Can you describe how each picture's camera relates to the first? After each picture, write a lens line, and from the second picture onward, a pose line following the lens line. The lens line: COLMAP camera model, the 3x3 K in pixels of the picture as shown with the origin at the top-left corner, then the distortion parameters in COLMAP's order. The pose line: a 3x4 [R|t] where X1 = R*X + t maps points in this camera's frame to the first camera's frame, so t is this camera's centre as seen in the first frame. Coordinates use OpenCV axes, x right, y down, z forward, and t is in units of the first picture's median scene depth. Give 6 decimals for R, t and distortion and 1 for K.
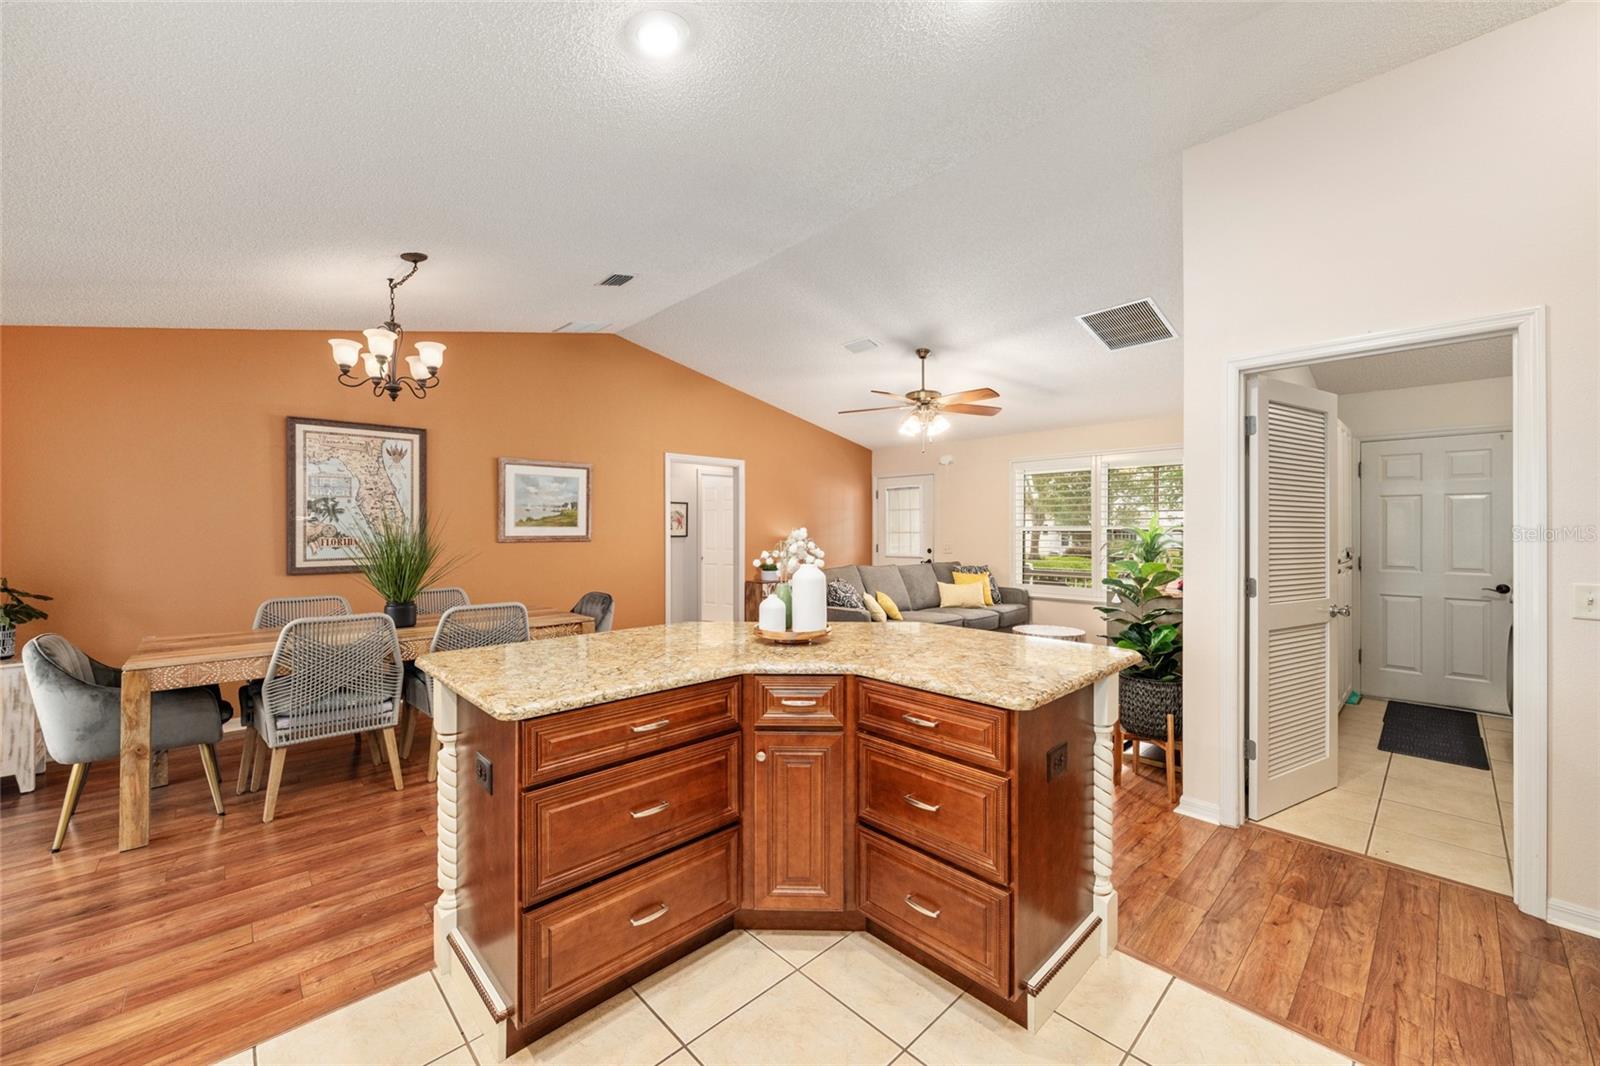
lens RADIAL K [[611.9, 0, 799.7], [0, 611.9, 521.0], [0, 0, 1]] dist [0.000665, -0.000044]
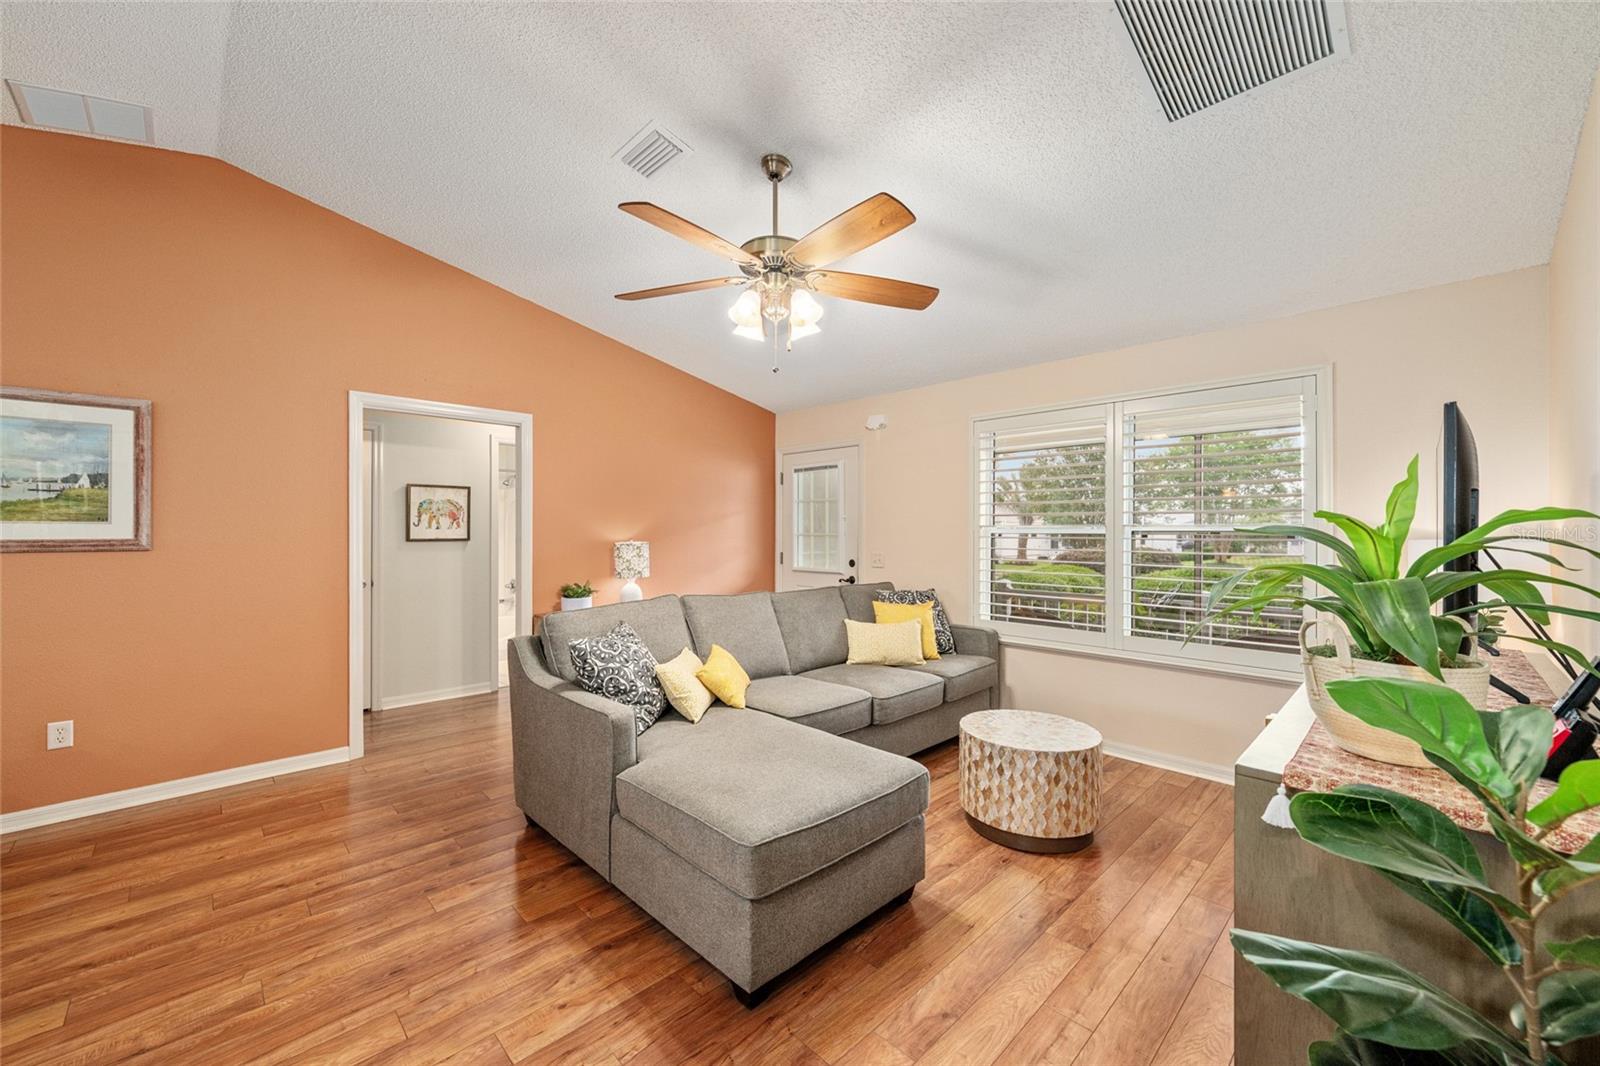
lens RADIAL K [[611.9, 0, 800.4], [0, 611.9, 529.1], [0, 0, 1]] dist [0.000665, -0.000044]
pose [[0.999884, 0.003130, 0.014900, 0.171458], [-0.003281, 0.999944, 0.010073, 0.006900], [-0.014868, -0.010120, 0.999838, 0.406972]]
